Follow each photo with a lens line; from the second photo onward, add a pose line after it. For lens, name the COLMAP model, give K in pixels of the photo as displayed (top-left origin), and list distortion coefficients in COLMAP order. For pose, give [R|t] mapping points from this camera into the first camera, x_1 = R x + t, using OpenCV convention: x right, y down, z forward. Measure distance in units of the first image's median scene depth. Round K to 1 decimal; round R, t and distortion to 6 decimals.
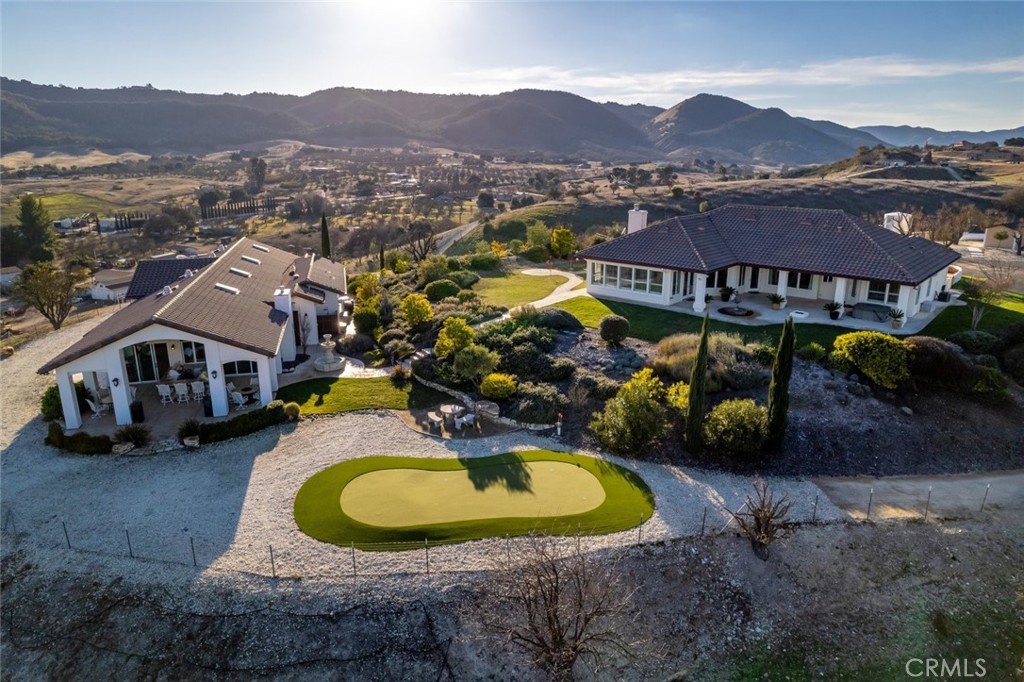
lens RADIAL K [[673.8, 0, 512.0], [0, 673.8, 341.0], [0, 0, 1]] dist [-0.104361, 0.100071]
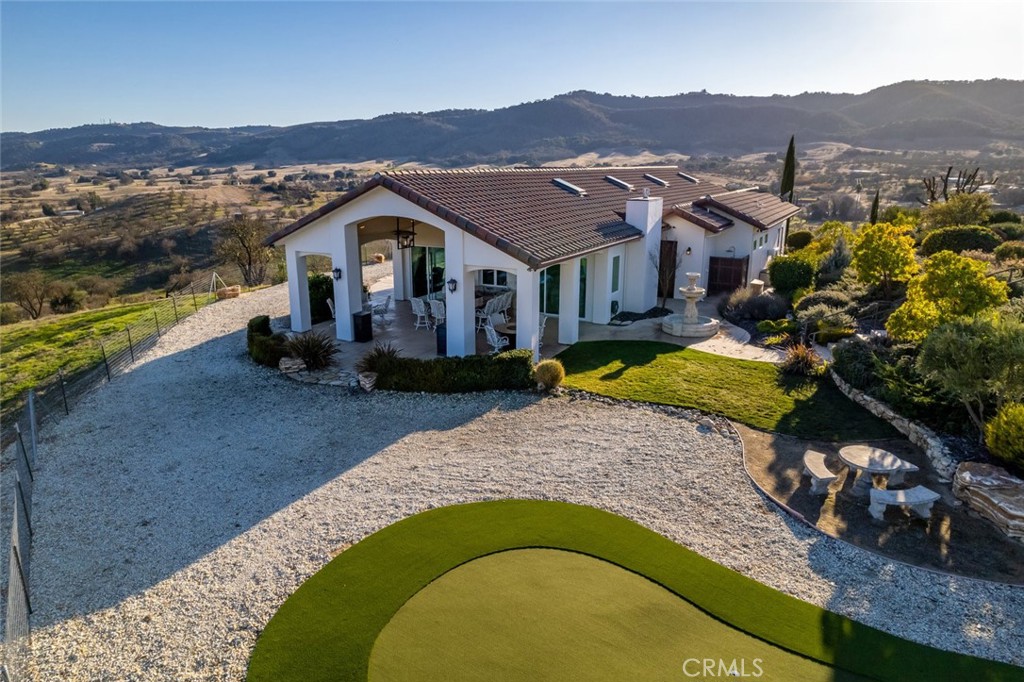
lens RADIAL K [[673.8, 0, 512.0], [0, 673.8, 341.0], [0, 0, 1]] dist [-0.104361, 0.100071]
pose [[0.719985, 0.178094, -0.670749, -0.001952], [-0.197409, 0.979142, 0.048076, 0.050720], [0.665320, 0.097798, 0.740125, 0.506266]]
